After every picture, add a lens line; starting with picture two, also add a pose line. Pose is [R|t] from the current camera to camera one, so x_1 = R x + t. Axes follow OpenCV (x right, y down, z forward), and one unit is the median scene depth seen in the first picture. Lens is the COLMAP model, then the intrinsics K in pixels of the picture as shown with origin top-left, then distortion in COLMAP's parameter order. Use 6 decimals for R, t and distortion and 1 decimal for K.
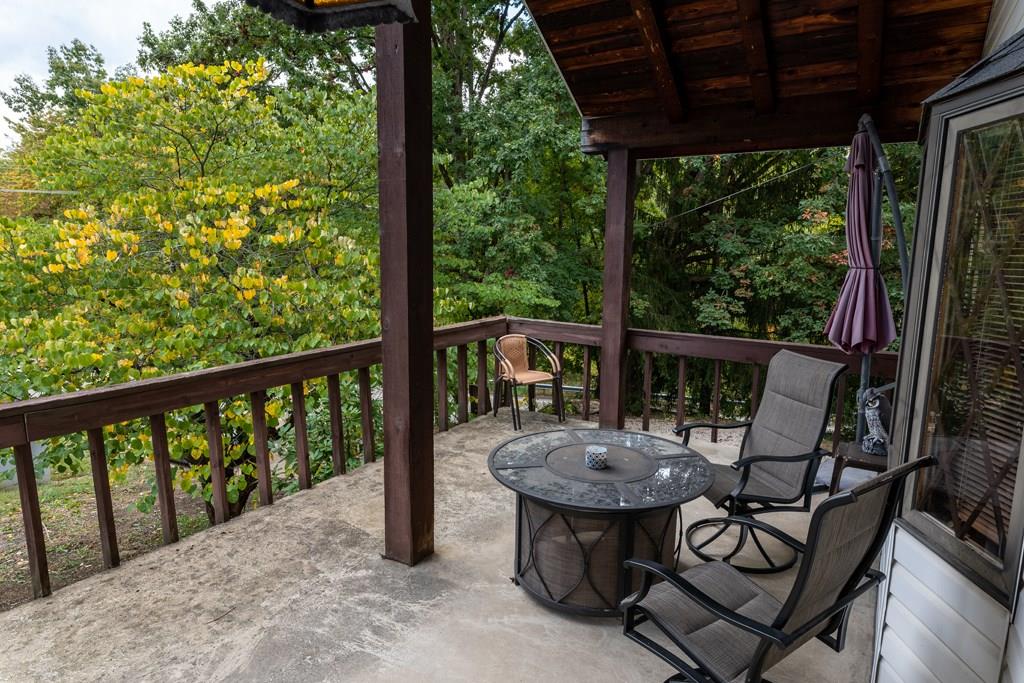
lens RADIAL K [[587.2, 0, 512.0], [0, 587.2, 341.5], [0, 0, 1]] dist [0.001797, -0.001016]
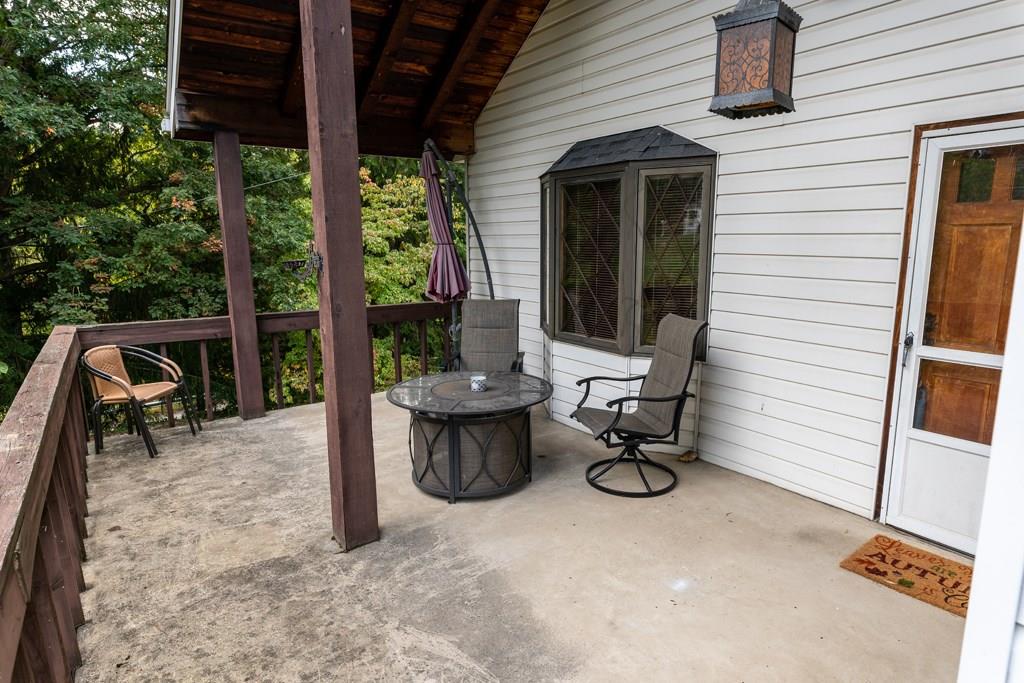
lens RADIAL K [[587.2, 0, 512.0], [0, 587.2, 341.5], [0, 0, 1]] dist [0.001797, -0.001016]
pose [[0.399332, -0.175468, 0.899858, -0.693098], [0.161611, 0.979617, 0.119302, -0.031188], [-0.902450, 0.097785, 0.419550, 0.238435]]
